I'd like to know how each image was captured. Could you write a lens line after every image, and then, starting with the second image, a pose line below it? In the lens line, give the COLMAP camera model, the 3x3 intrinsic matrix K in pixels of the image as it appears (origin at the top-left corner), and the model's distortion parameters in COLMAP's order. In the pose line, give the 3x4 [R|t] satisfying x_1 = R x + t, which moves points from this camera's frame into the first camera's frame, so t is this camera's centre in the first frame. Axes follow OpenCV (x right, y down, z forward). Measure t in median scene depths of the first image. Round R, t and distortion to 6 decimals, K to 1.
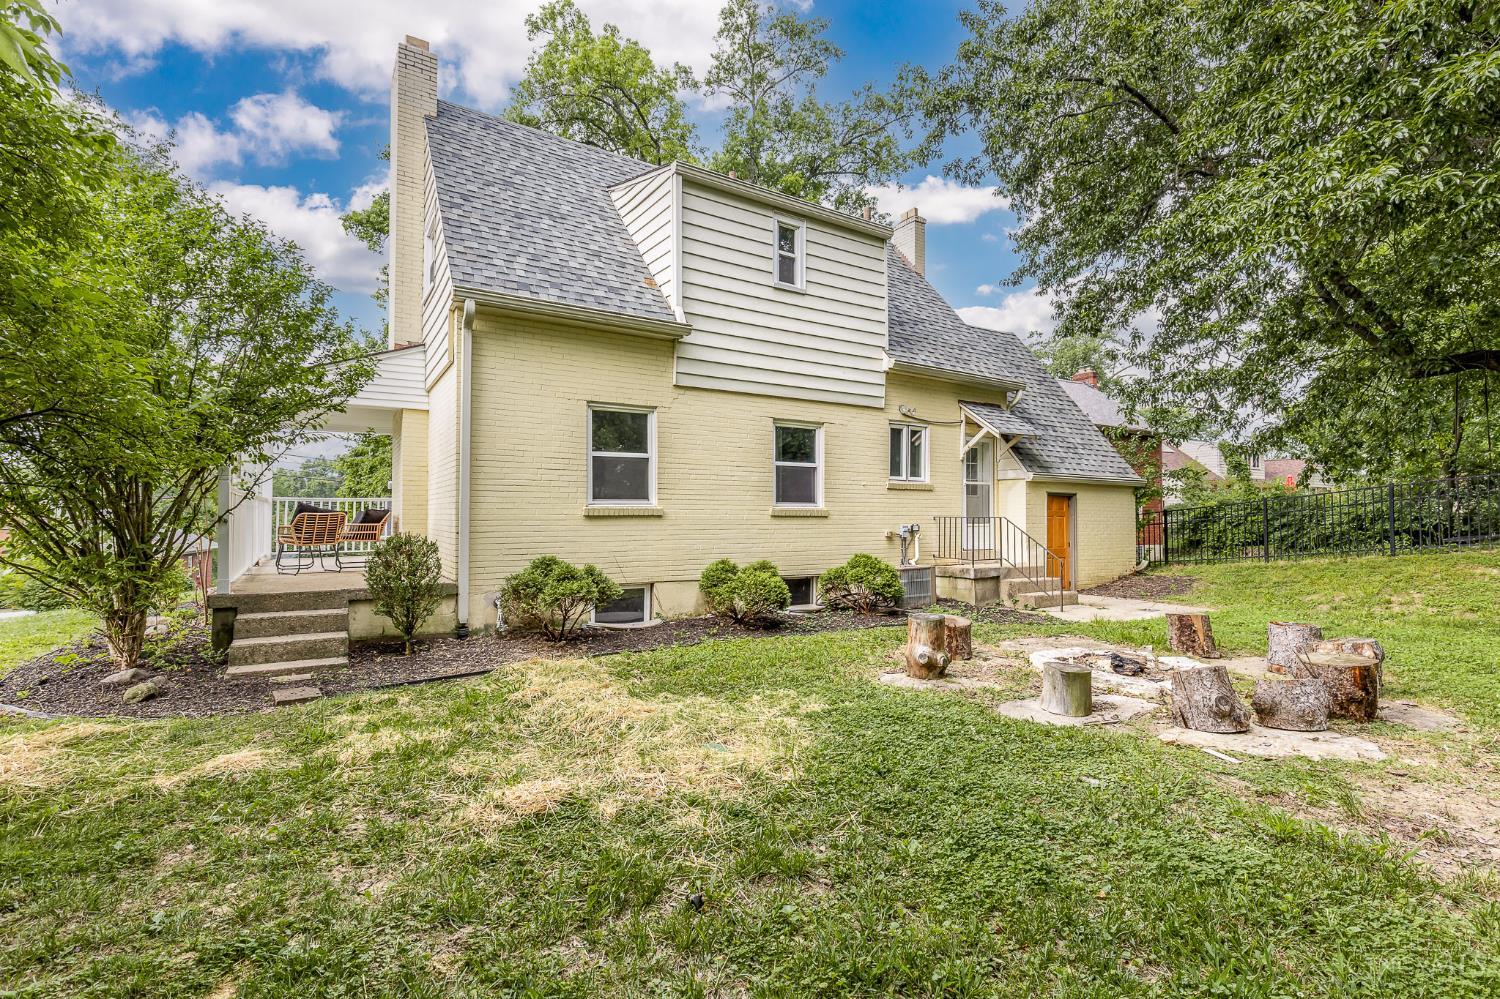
lens RADIAL K [[686.5, 0, 750.0], [0, 686.5, 499.5], [0, 0, 1]] dist [0.001375, 0.000182]
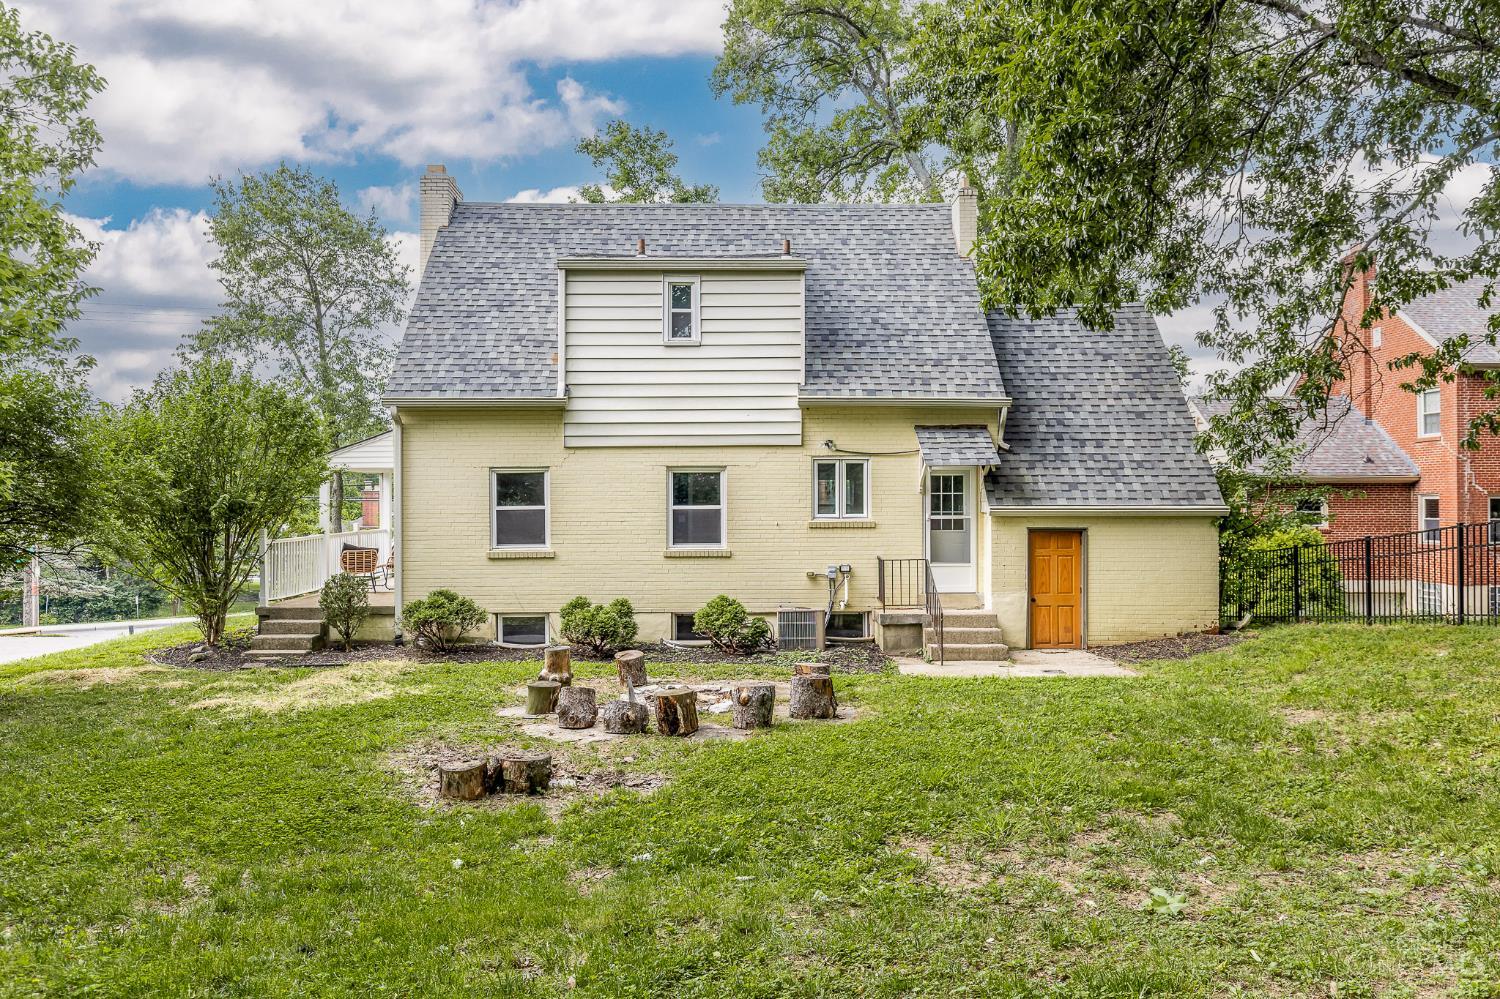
lens RADIAL K [[1080.5, 0, 750.0], [0, 1080.5, 499.5], [0, 0, 1]] dist [-0.002351, -0.000457]
pose [[0.853458, -0.003027, -0.521154, 1.028020], [0.018561, 0.999525, 0.024592, -0.105291], [0.520832, -0.030661, 0.853109, -0.385966]]
